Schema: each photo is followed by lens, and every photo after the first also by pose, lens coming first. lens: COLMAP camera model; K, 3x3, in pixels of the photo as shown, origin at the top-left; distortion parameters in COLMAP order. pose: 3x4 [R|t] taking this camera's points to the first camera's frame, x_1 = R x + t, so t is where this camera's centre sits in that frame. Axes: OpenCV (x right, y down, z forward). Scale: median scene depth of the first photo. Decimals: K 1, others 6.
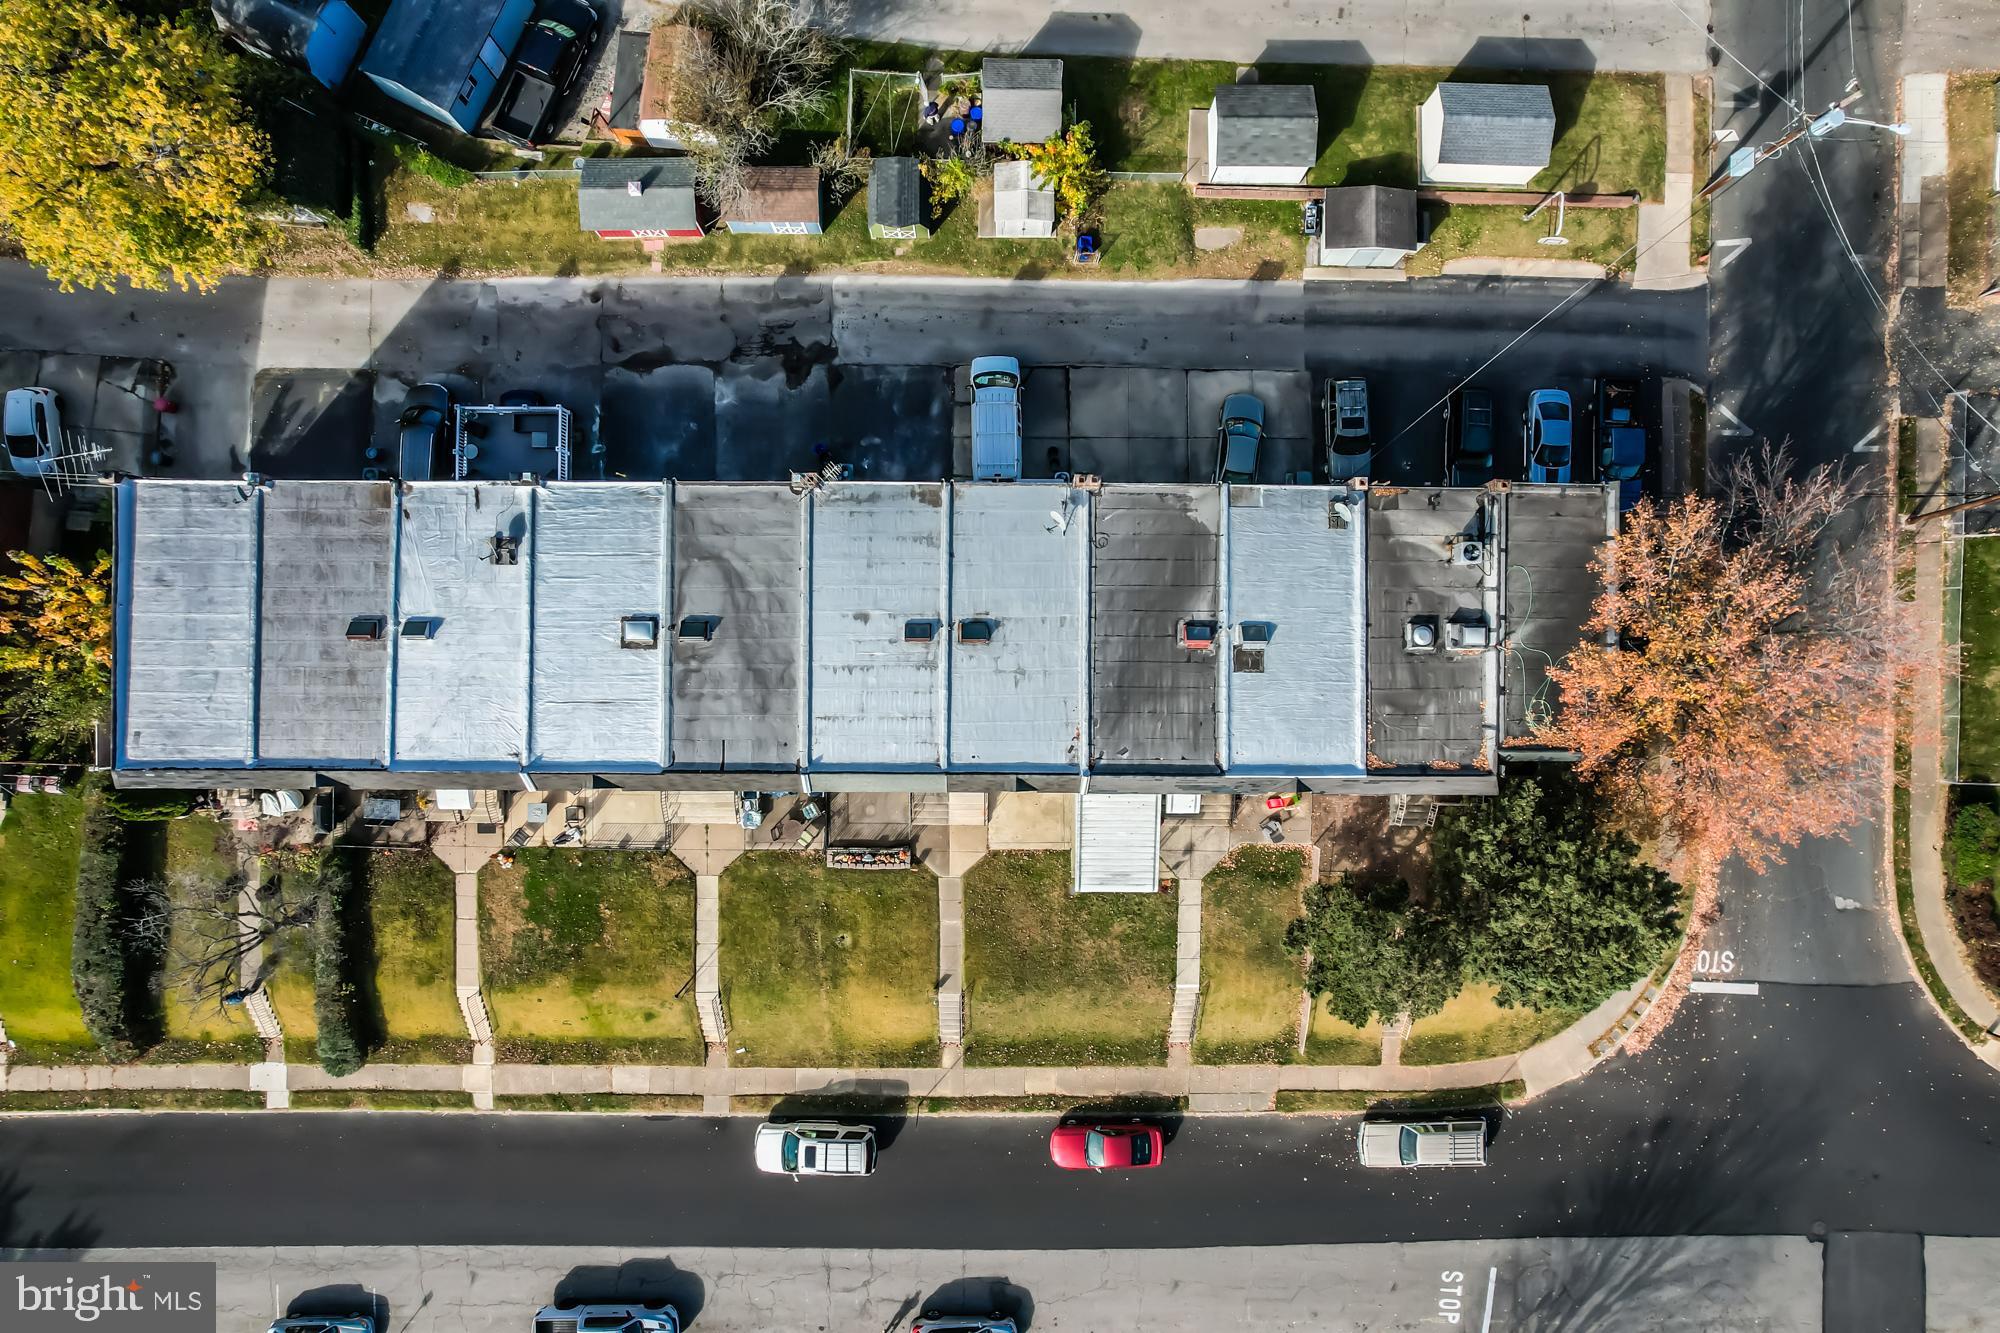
lens RADIAL K [[1277.6, 0, 1005.2], [0, 1277.6, 663.5], [0, 0, 1]] dist [-0.066038, 0.046785]
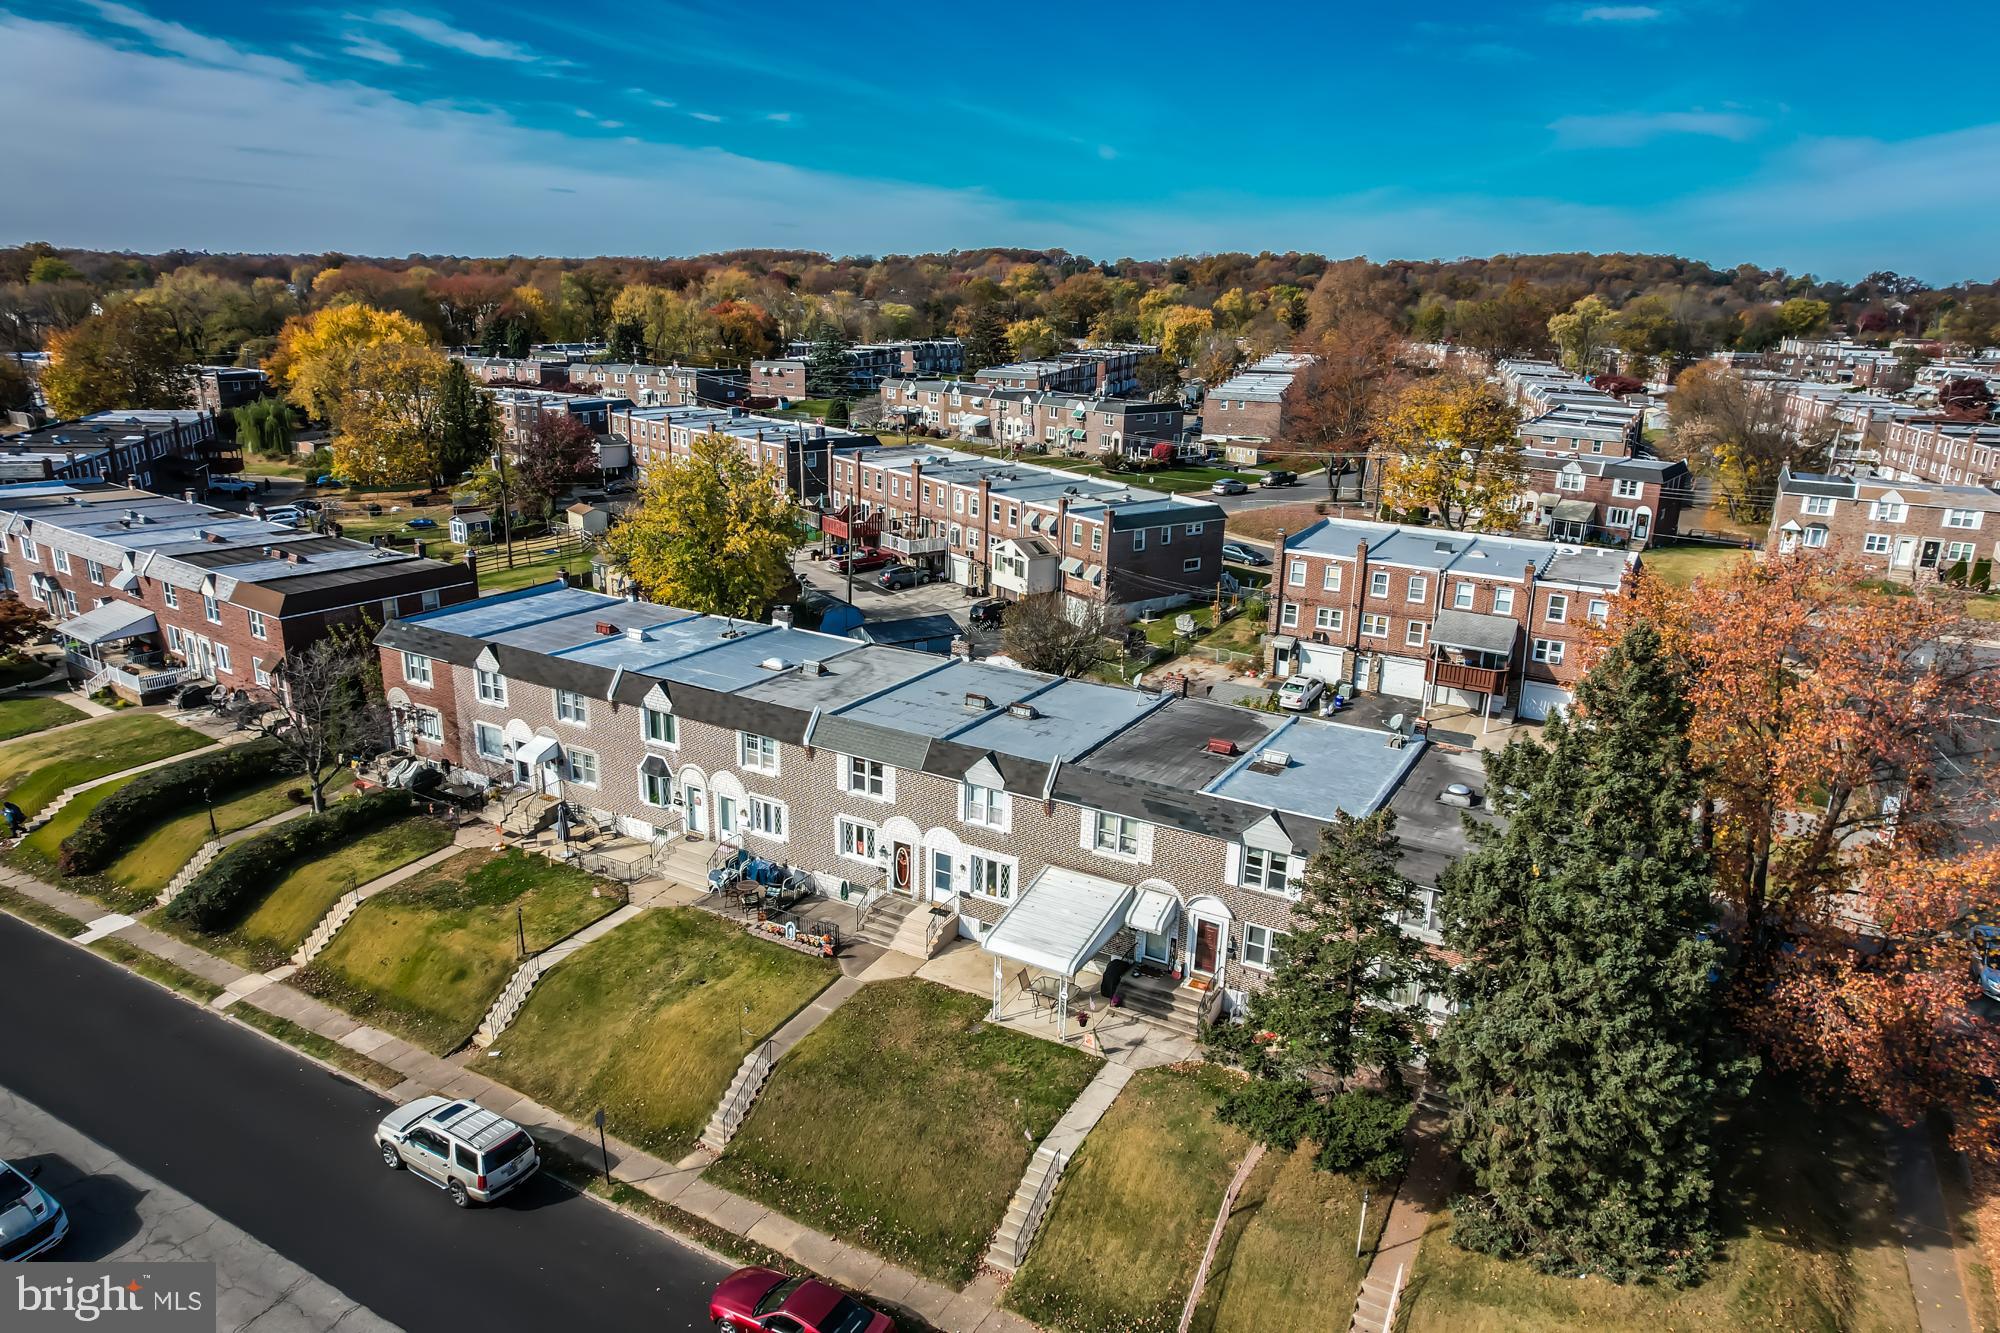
lens RADIAL K [[1277.6, 0, 1005.2], [0, 1277.6, 663.5], [0, 0, 1]] dist [-0.066038, 0.046785]
pose [[0.876145, 0.140864, -0.461007, 0.379075], [-0.481956, 0.237376, -0.843428, 0.741006], [-0.009376, 0.961150, 0.275866, 0.559591]]
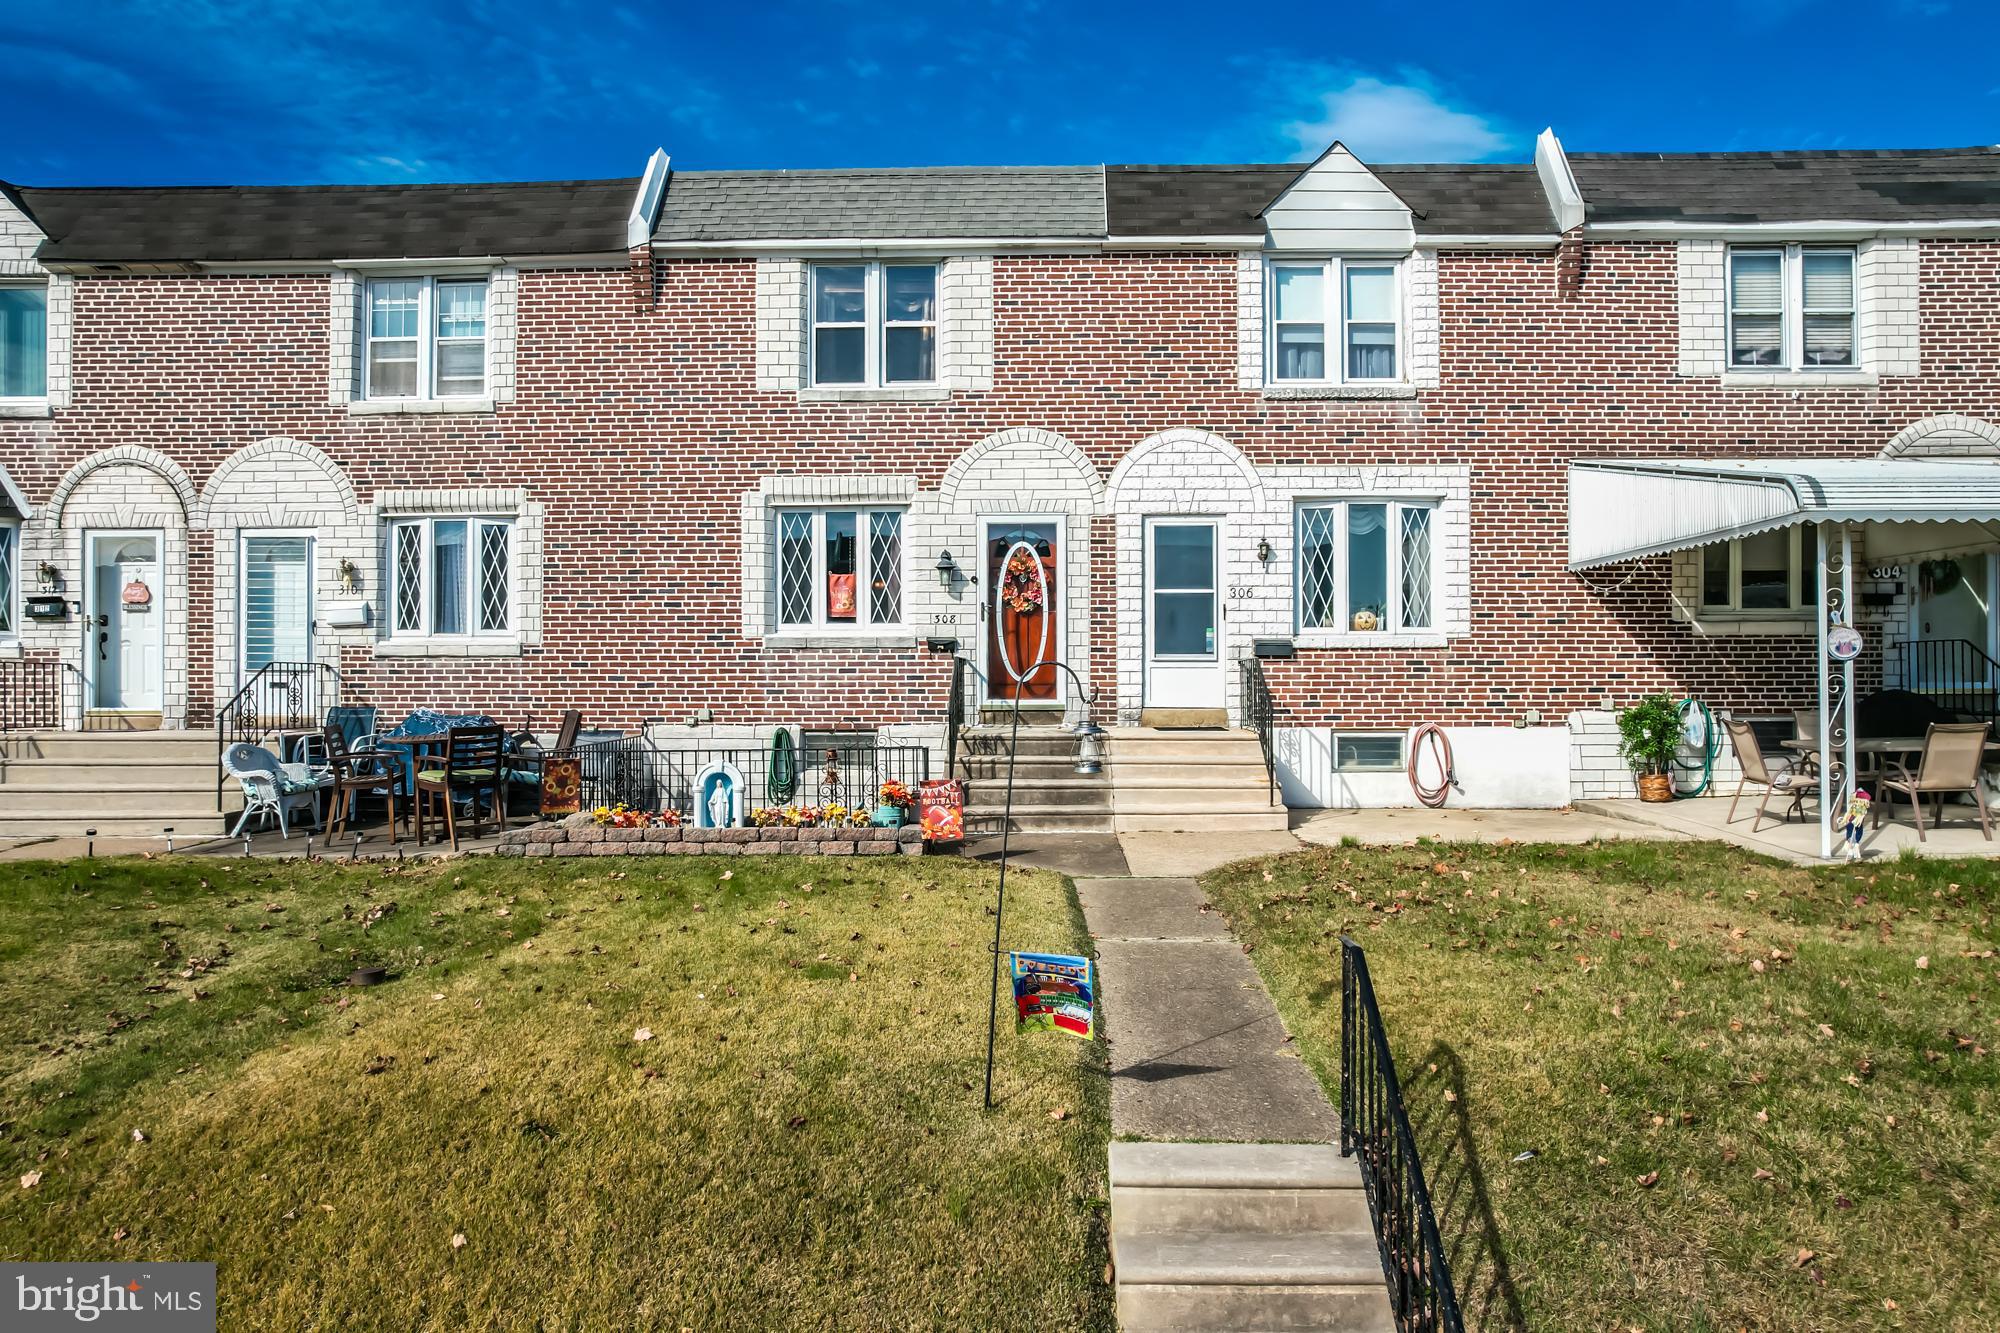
lens RADIAL K [[1311.3, 0, 1006.2], [0, 1311.3, 664.8], [0, 0, 1]] dist [-0.062343, 0.039402]
pose [[0.999678, -0.019981, -0.015653, -0.056990], [-0.015879, -0.011215, -0.999811, 0.342775], [0.019802, 0.999737, -0.011529, 0.941423]]
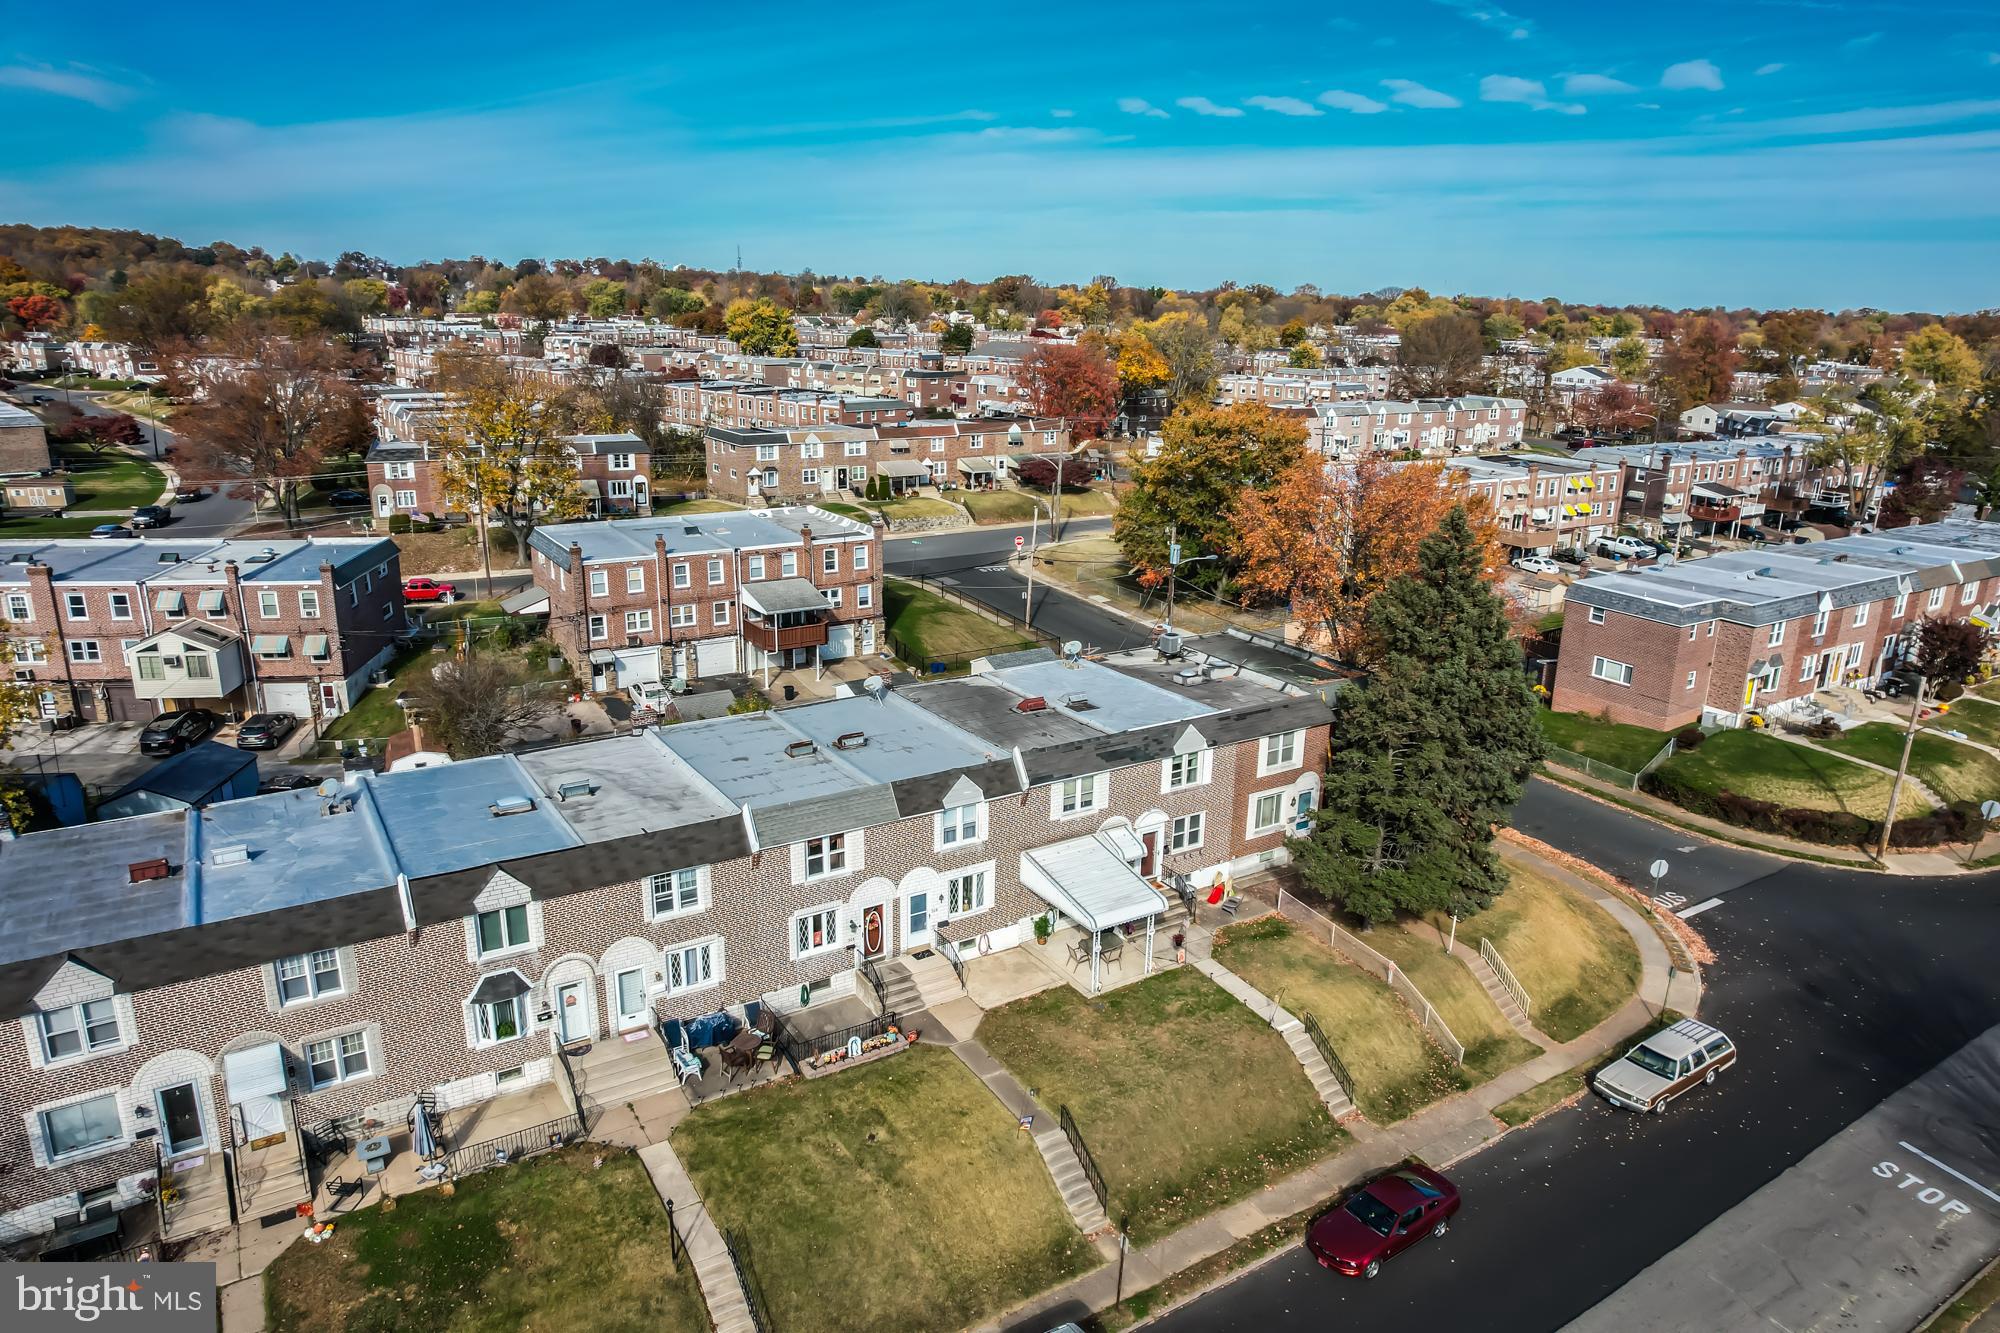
lens RADIAL K [[1277.6, 0, 1005.2], [0, 1277.6, 663.5], [0, 0, 1]] dist [-0.066038, 0.046785]
pose [[0.842694, -0.152042, 0.516479, -0.371917], [0.538391, 0.240560, -0.807630, 0.726505], [-0.001450, 0.958652, 0.284576, 0.543120]]
